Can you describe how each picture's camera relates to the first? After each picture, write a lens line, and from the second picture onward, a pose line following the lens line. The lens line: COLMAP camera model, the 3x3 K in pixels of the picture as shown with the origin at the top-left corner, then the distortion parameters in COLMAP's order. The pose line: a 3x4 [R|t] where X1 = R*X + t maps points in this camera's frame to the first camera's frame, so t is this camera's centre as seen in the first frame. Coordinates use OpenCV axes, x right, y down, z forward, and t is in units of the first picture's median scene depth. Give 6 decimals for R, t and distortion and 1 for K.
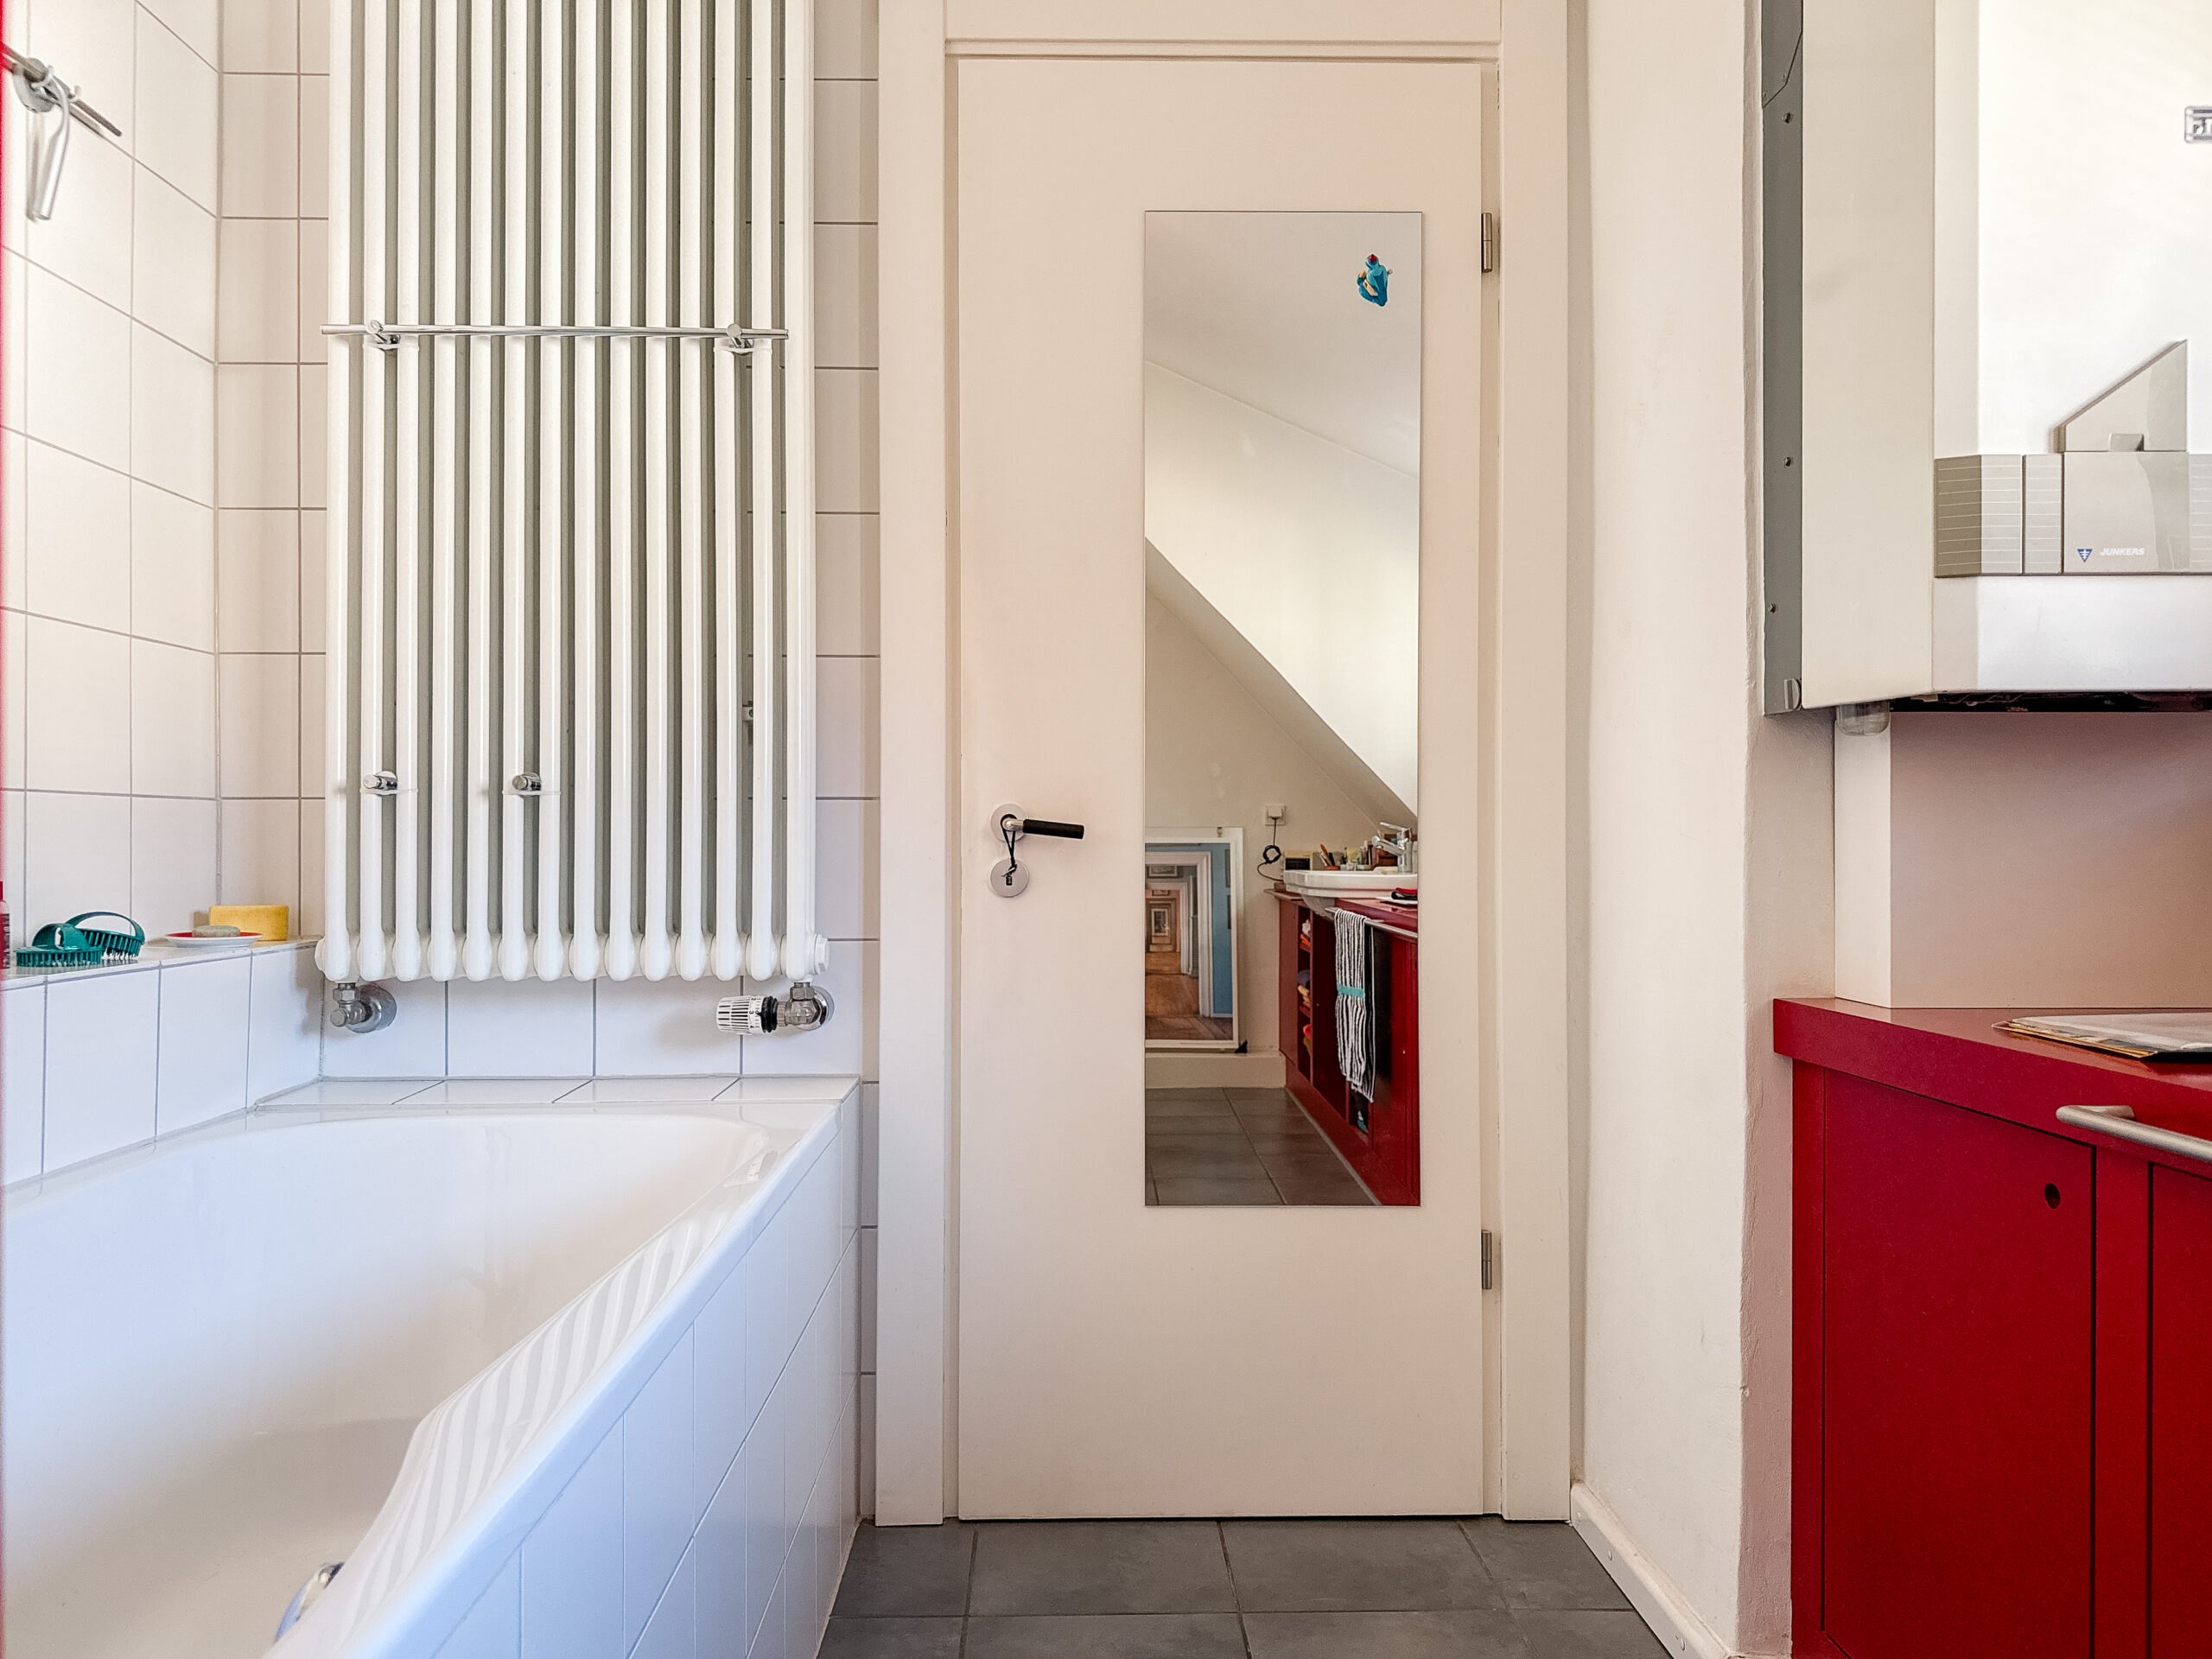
lens RADIAL K [[1576.2, 0, 1106.3], [0, 1576.2, 835.1], [0, 0, 1]] dist [0.128647, -0.255145]
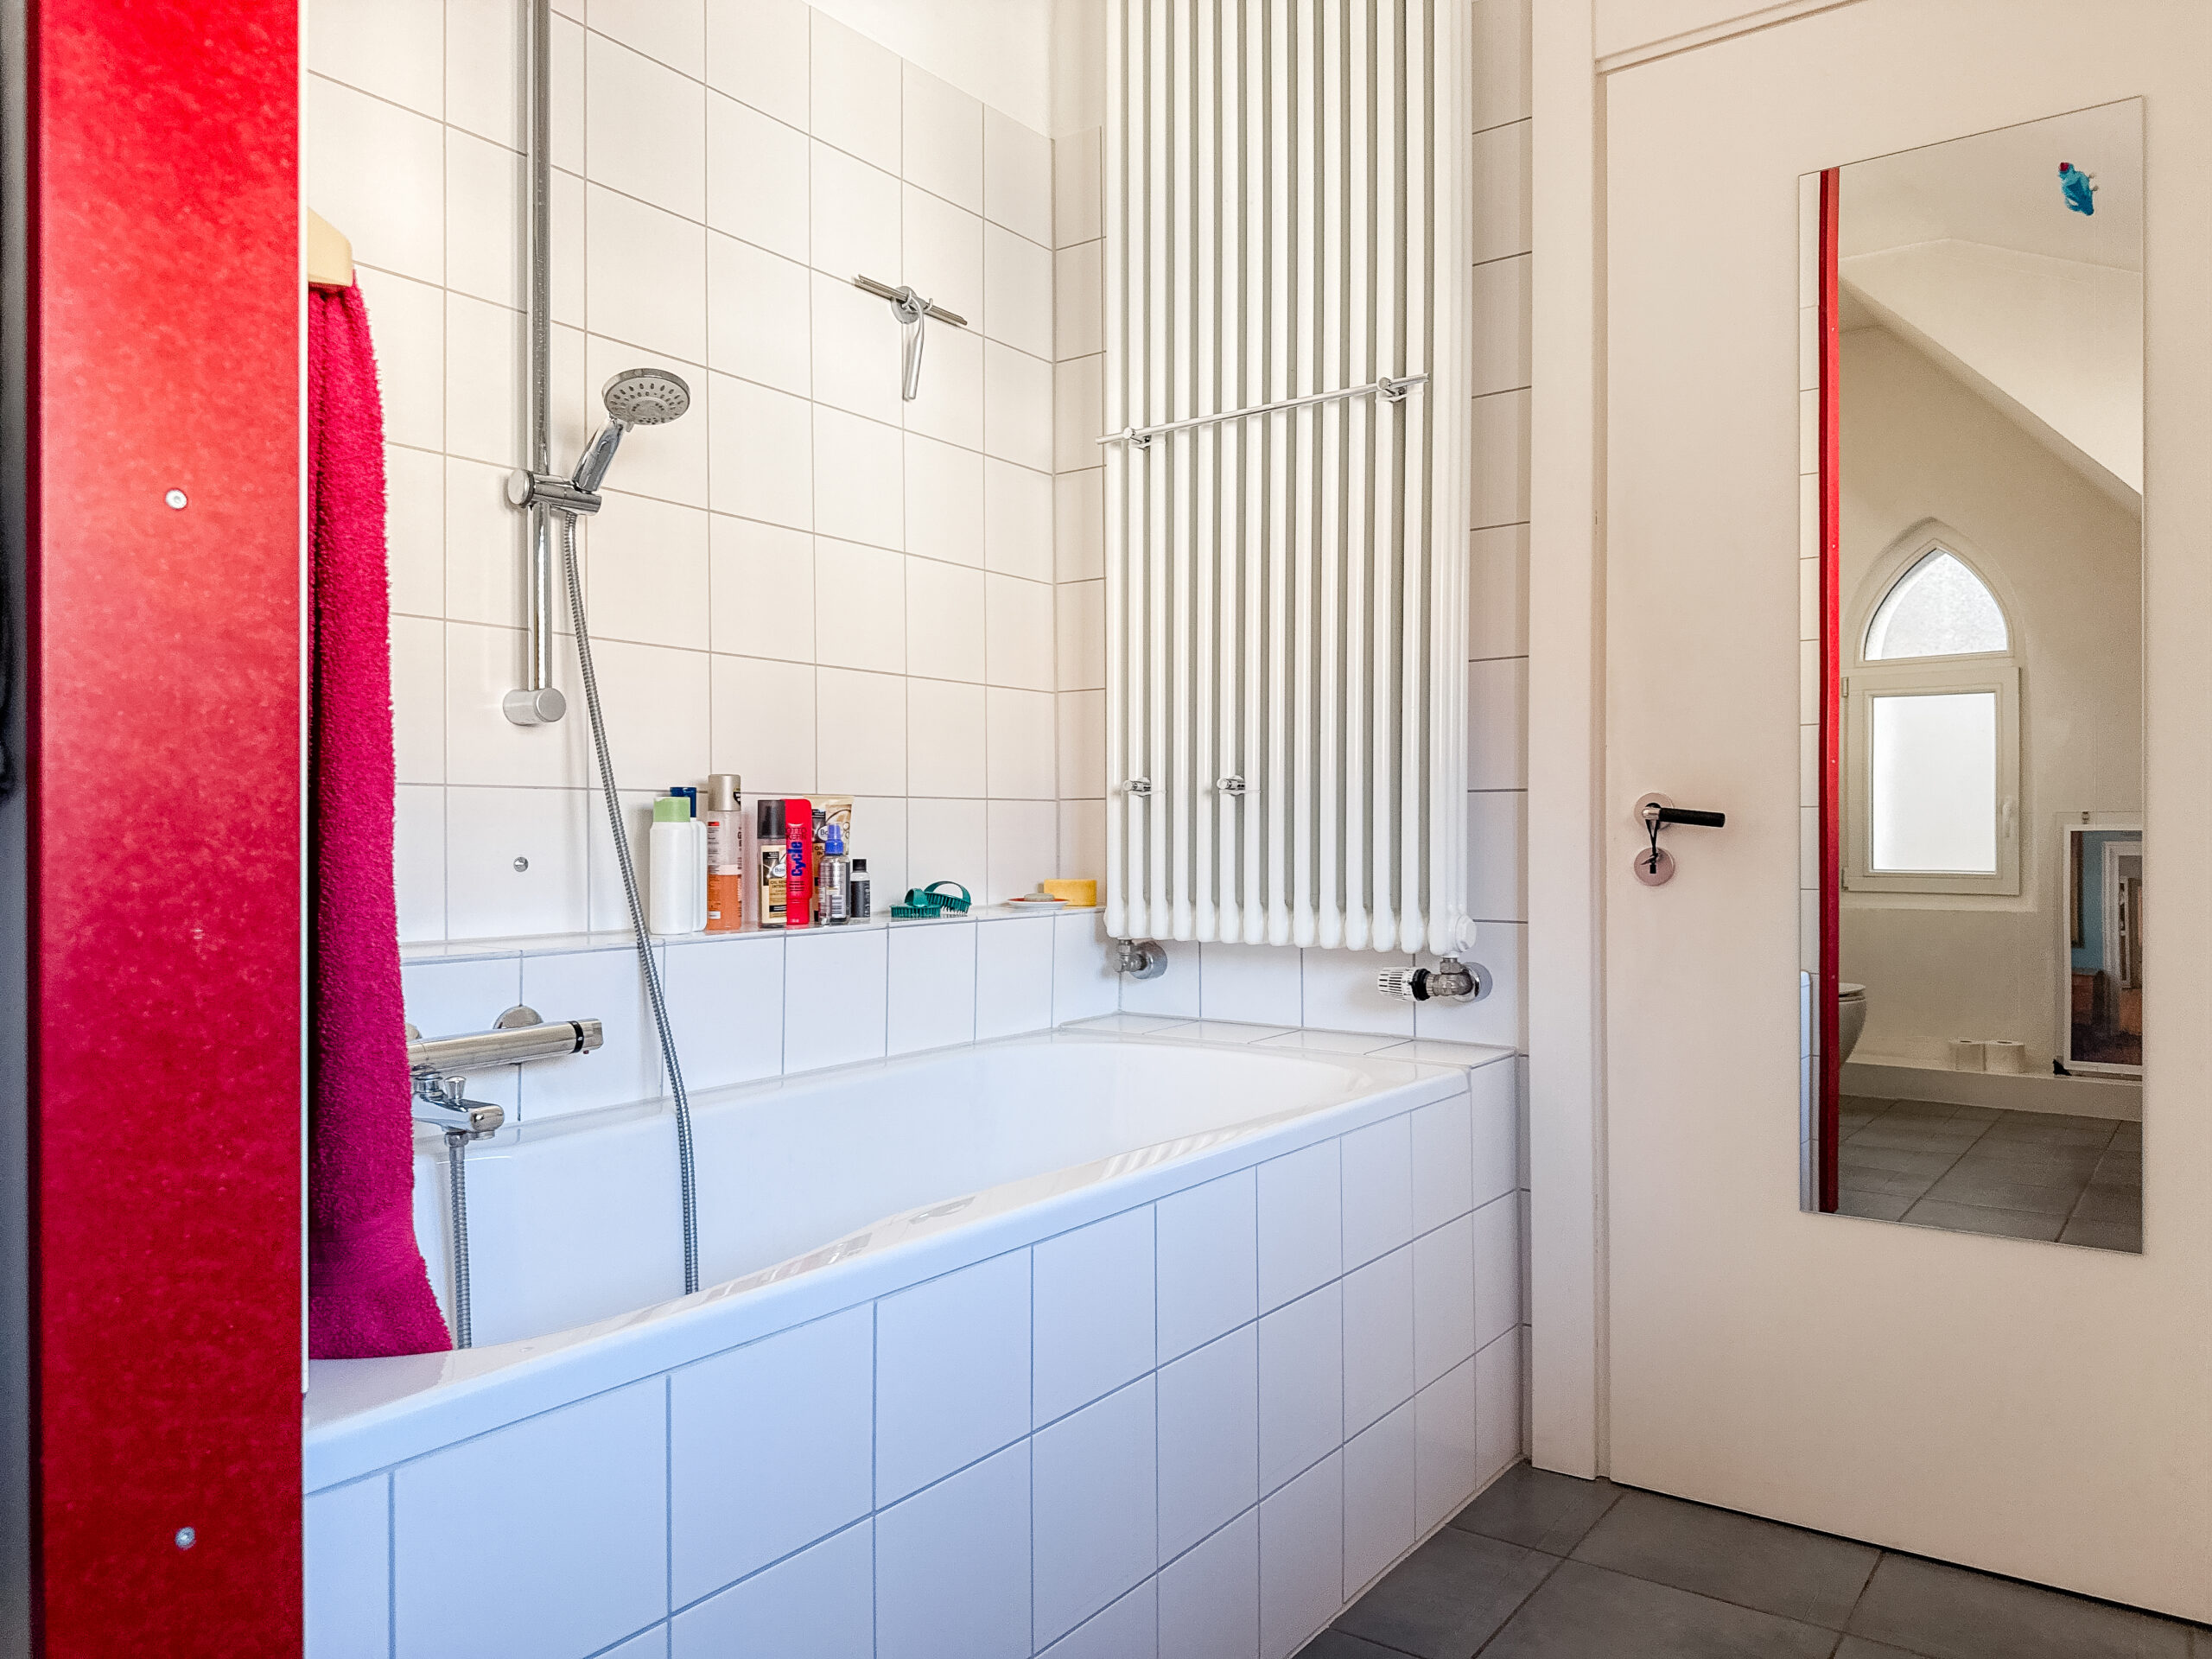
lens RADIAL K [[1536.9, 0, 1087.5], [0, 1536.9, 840.6], [0, 0, 1]] dist [0.074110, -0.121085]
pose [[0.783679, 0.001042, -0.621165, 0.271690], [0.004137, 0.999968, 0.006896, 0.002533], [0.621152, -0.007974, 0.783649, -0.001127]]
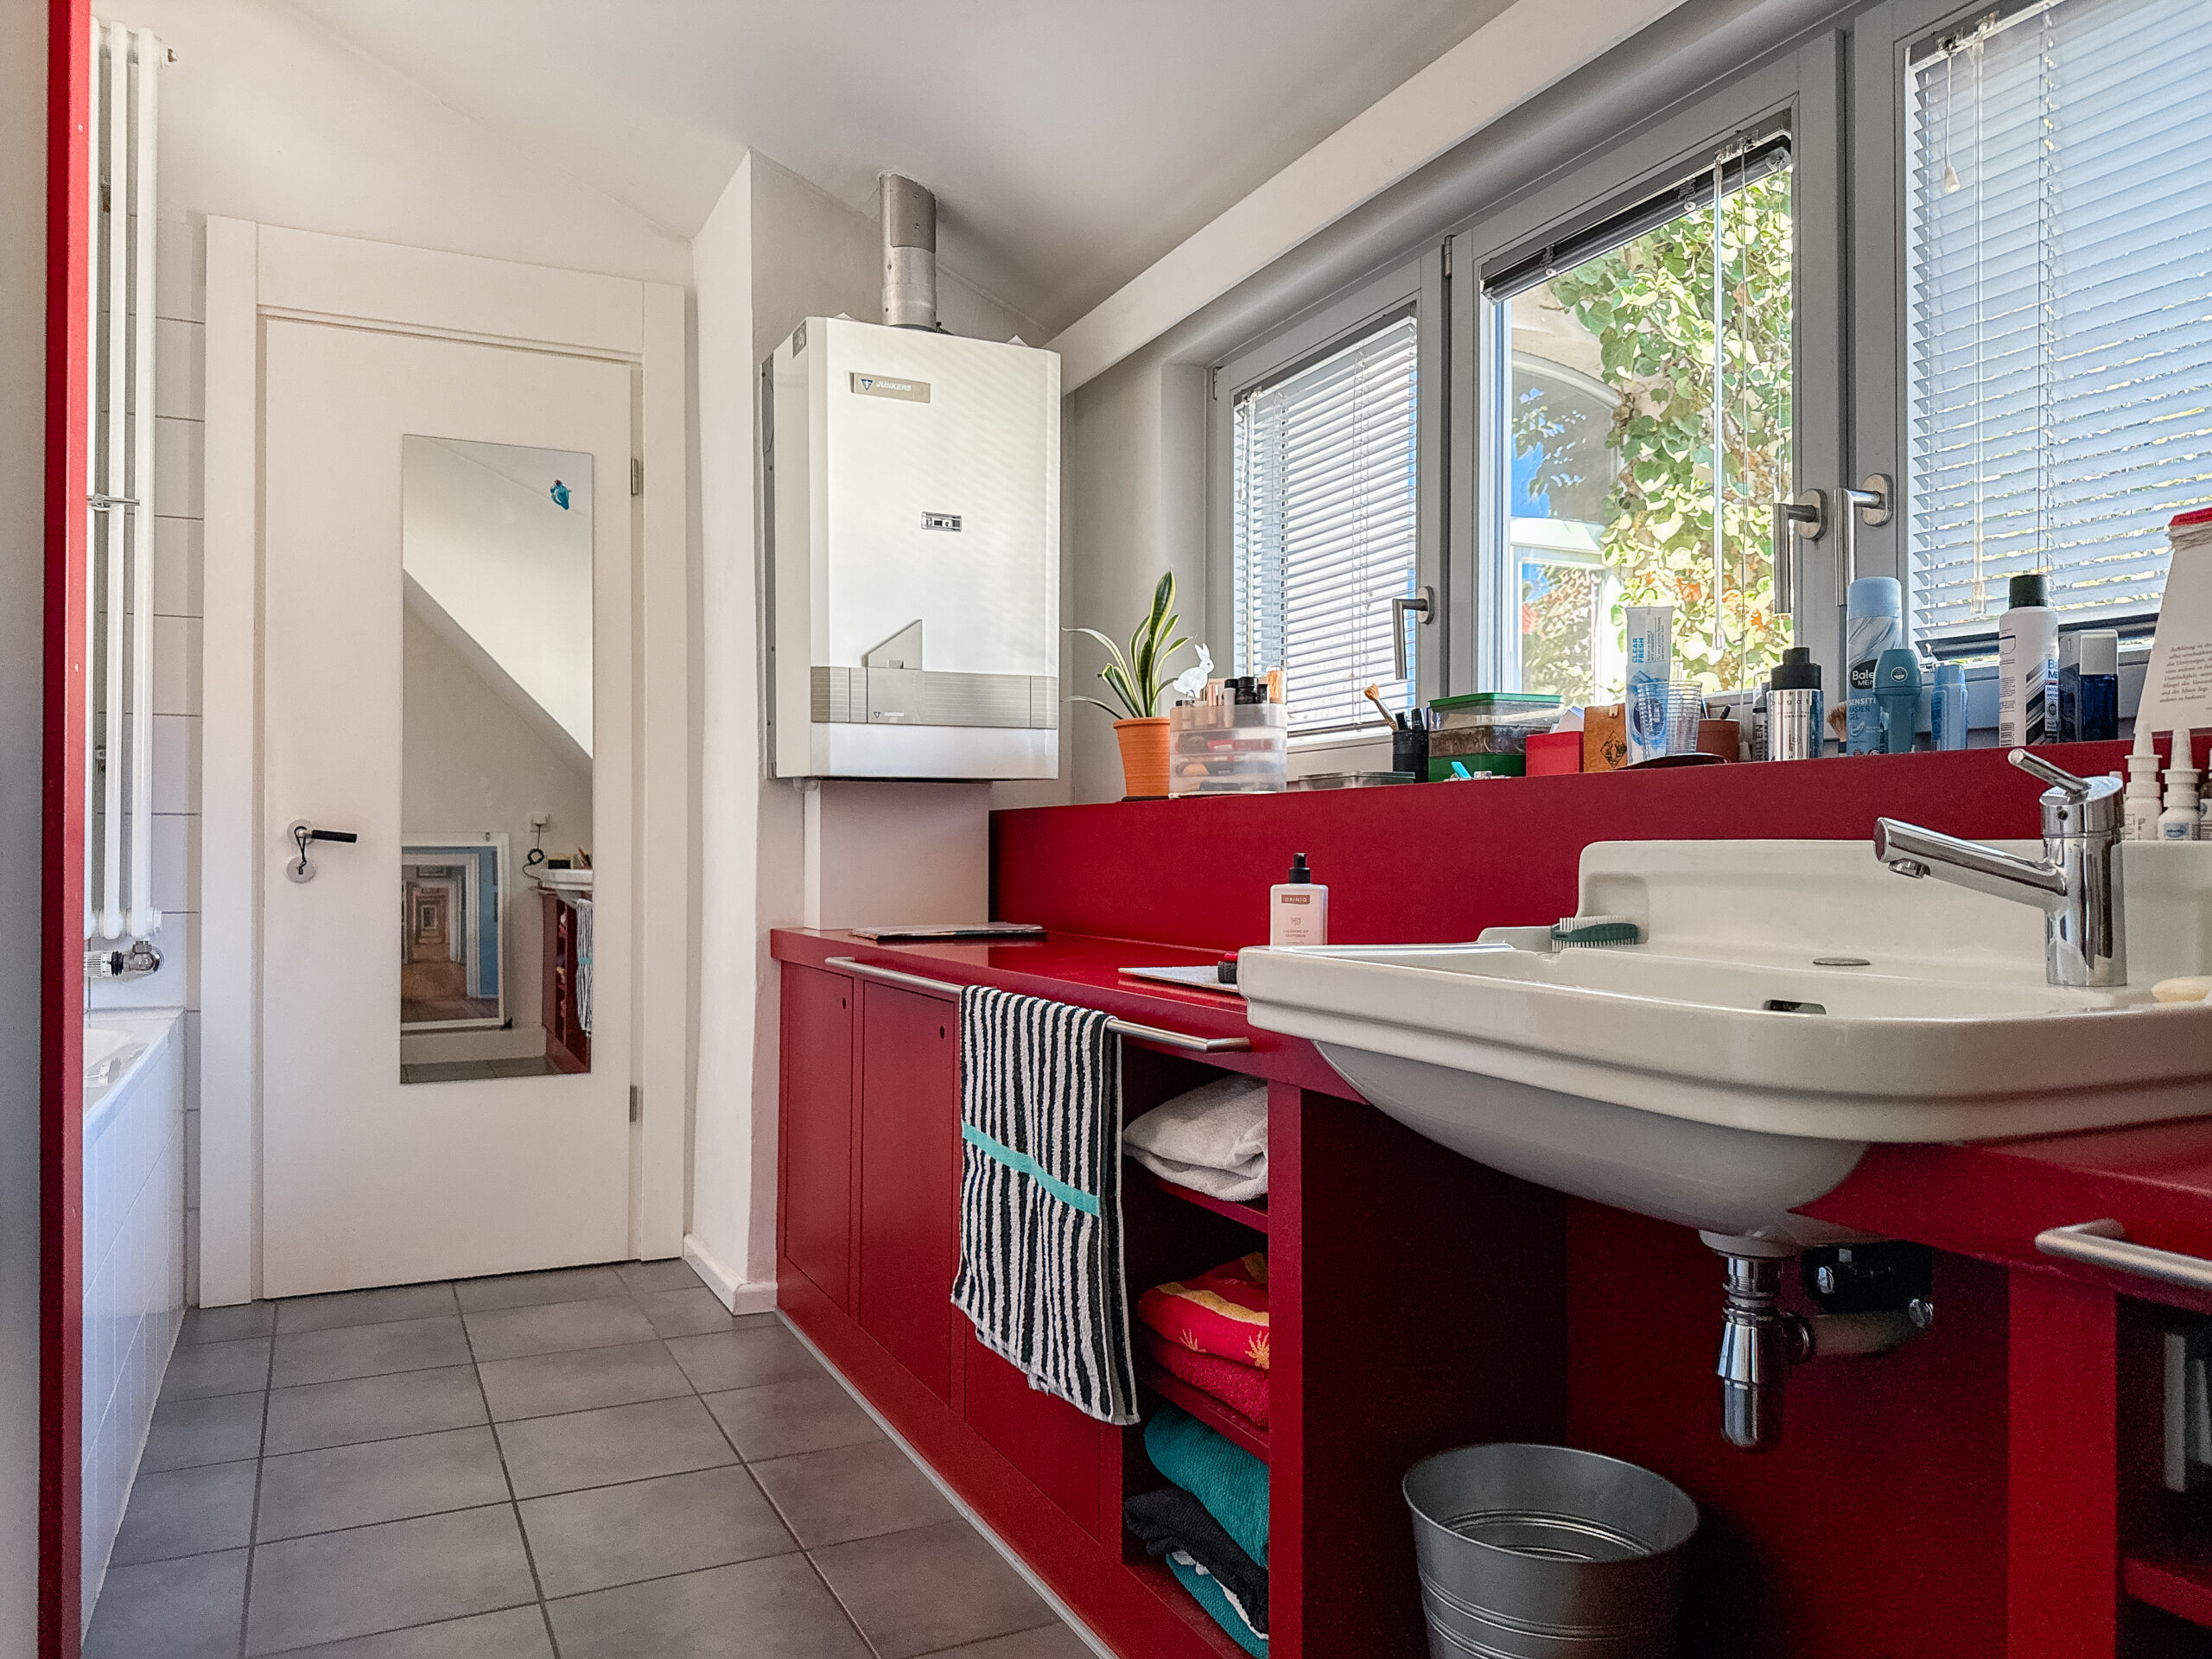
lens RADIAL K [[1536.9, 0, 1087.5], [0, 1536.9, 840.6], [0, 0, 1]] dist [0.074110, -0.121085]
pose [[0.909856, 0.003807, 0.414908, 0.004965], [-0.004001, 0.999992, -0.000403, -0.002015], [-0.414906, -0.001294, 0.909863, -0.635827]]
